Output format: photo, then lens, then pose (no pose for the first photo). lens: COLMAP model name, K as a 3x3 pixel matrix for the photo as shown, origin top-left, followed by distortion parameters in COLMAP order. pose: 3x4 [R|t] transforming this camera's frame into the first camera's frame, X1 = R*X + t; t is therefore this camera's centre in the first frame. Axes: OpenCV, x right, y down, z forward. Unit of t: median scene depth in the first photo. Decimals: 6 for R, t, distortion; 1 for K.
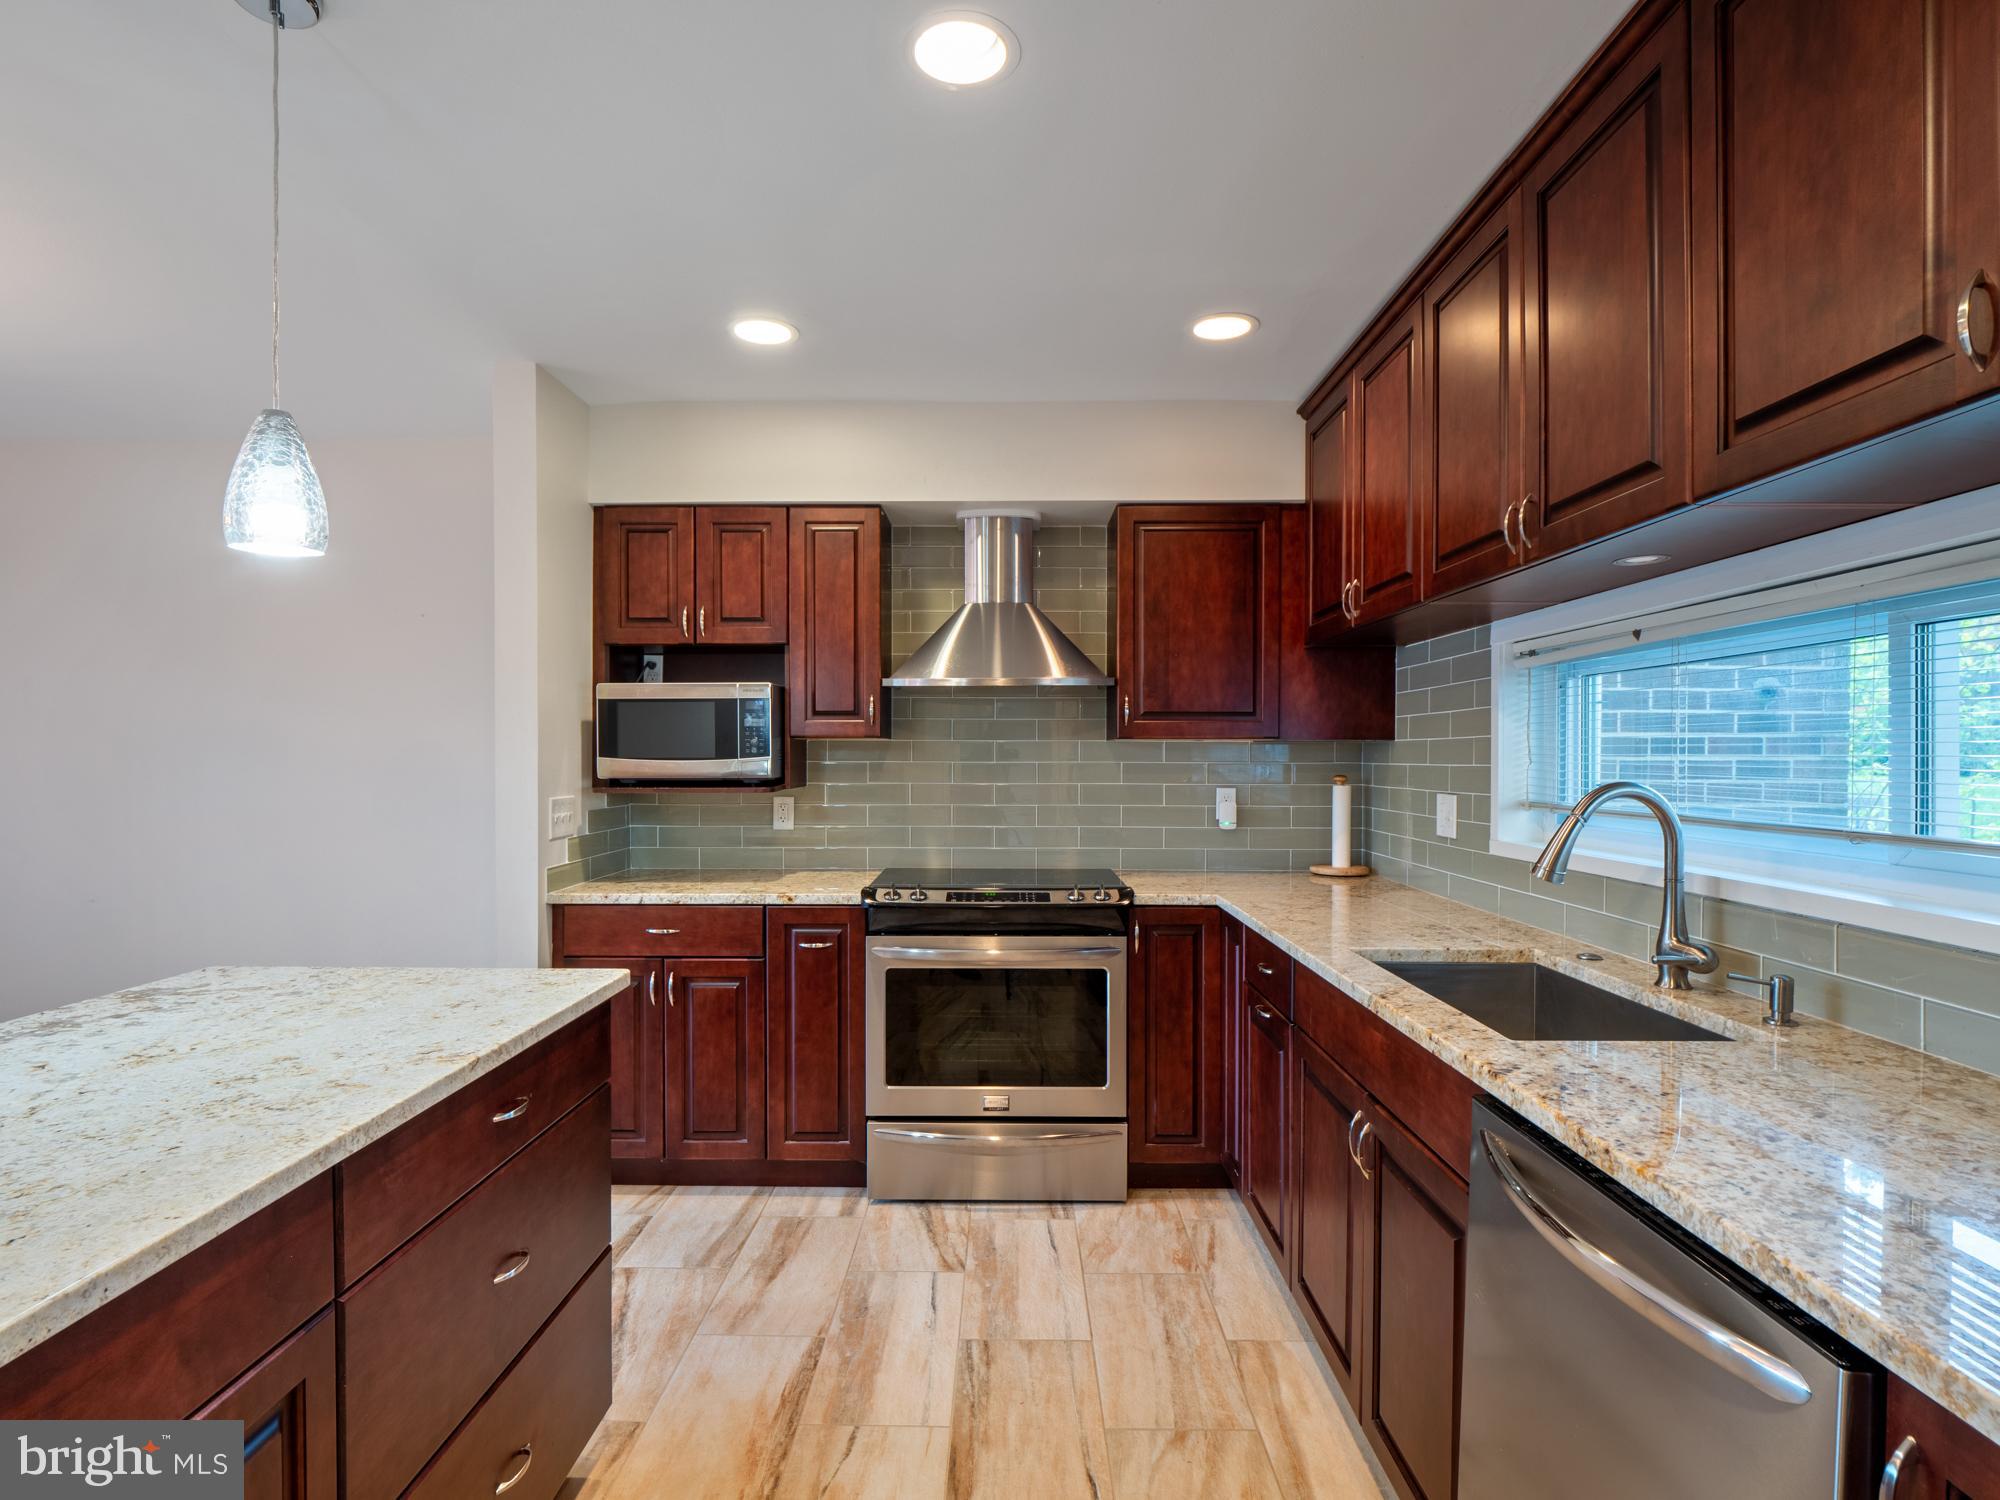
lens RADIAL K [[1021.1, 0, 997.1], [0, 1021.1, 763.2], [0, 0, 1]] dist [-0.006864, -0.002289]
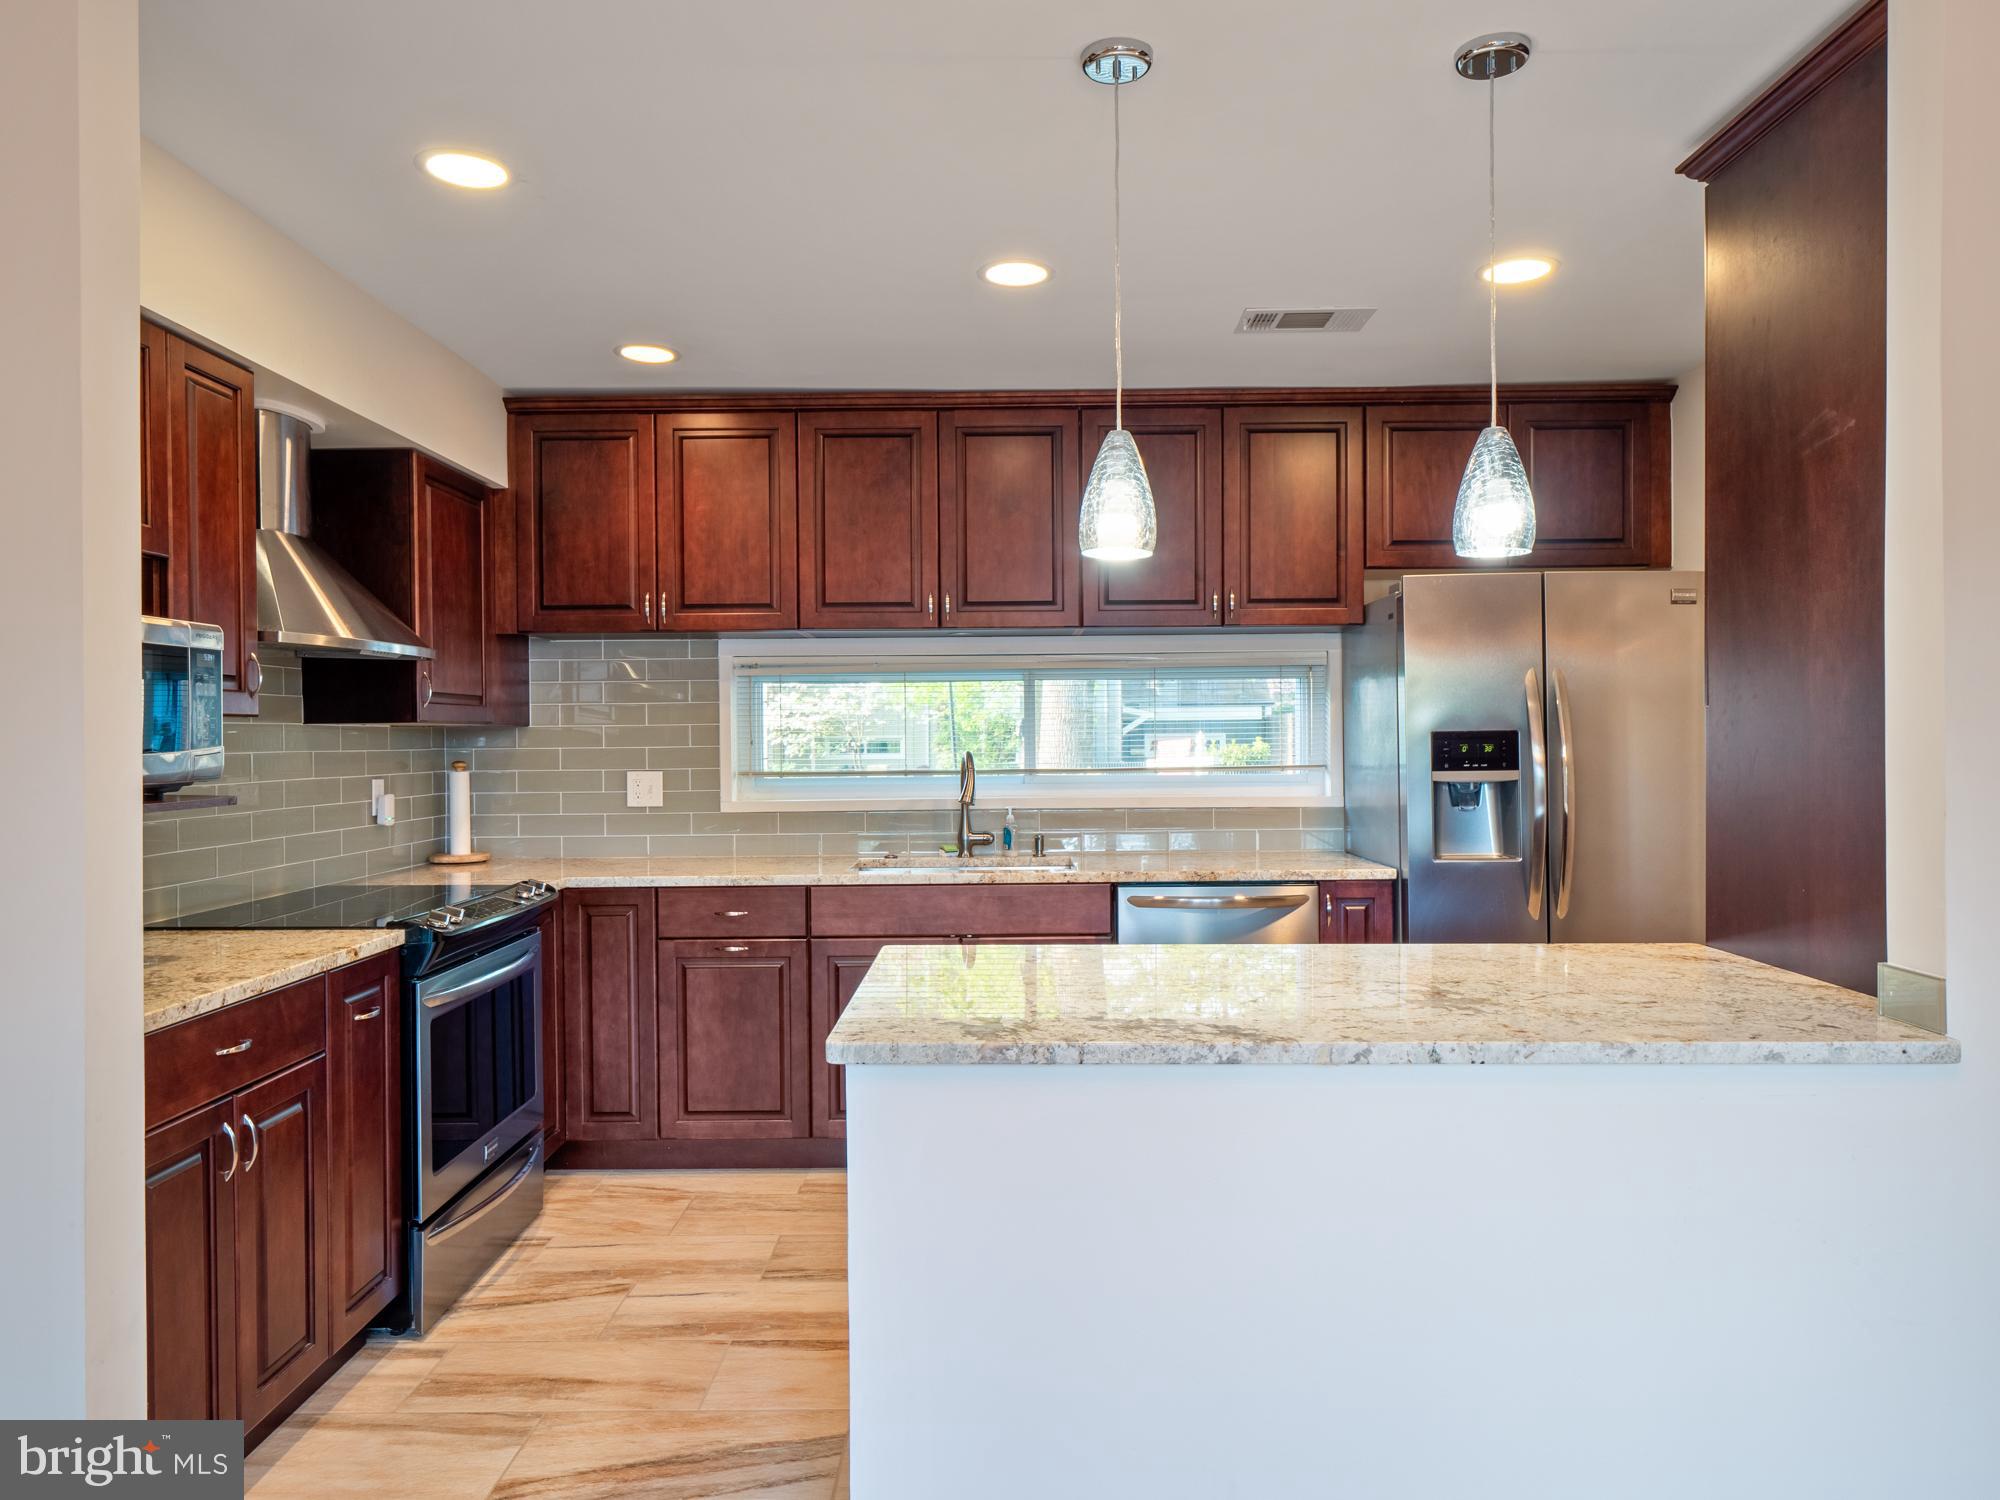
lens RADIAL K [[1296.5, 0, 999.2], [0, 1296.5, 744.7], [0, 0, 1]] dist [0.001346, 0.001526]
pose [[-0.007227, -0.008382, 0.999939, -1.090260], [0.016417, 0.999829, 0.008500, -0.007486], [-0.999839, 0.016477, -0.007088, 0.579602]]
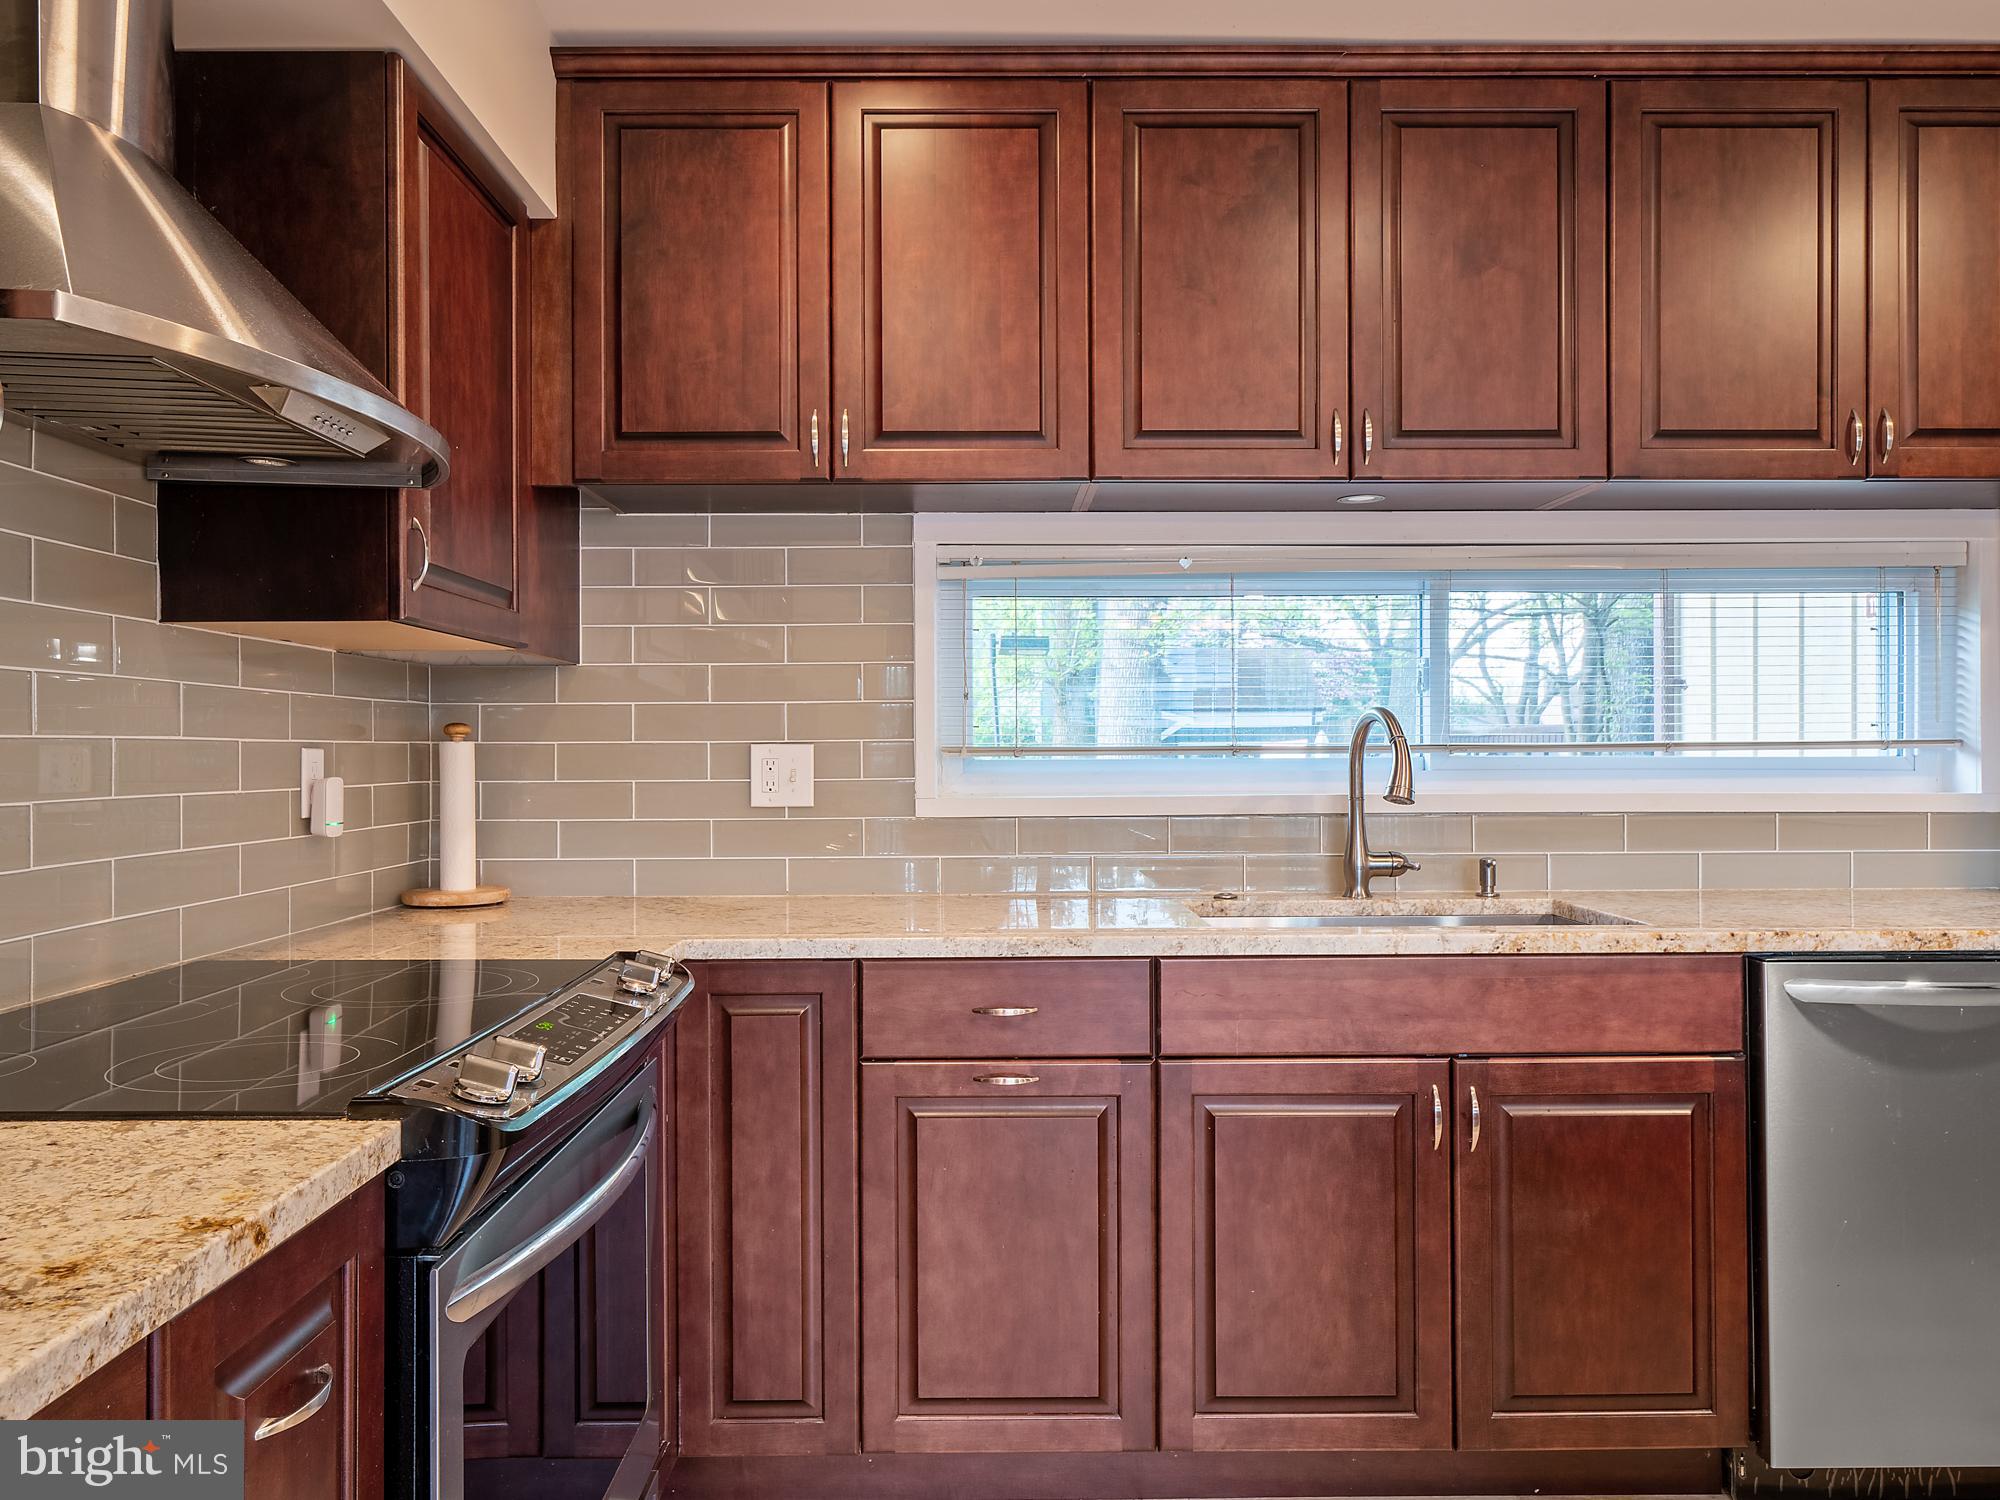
lens RADIAL K [[1408.0, 0, 993.0], [0, 1408.0, 745.1], [0, 0, 1]] dist [0.000190, -0.003012]
pose [[-0.018190, 0.000632, 0.999834, -0.506161], [0.011766, 0.999931, -0.000418, 0.032560], [-0.999765, 0.011756, -0.018196, 0.862334]]
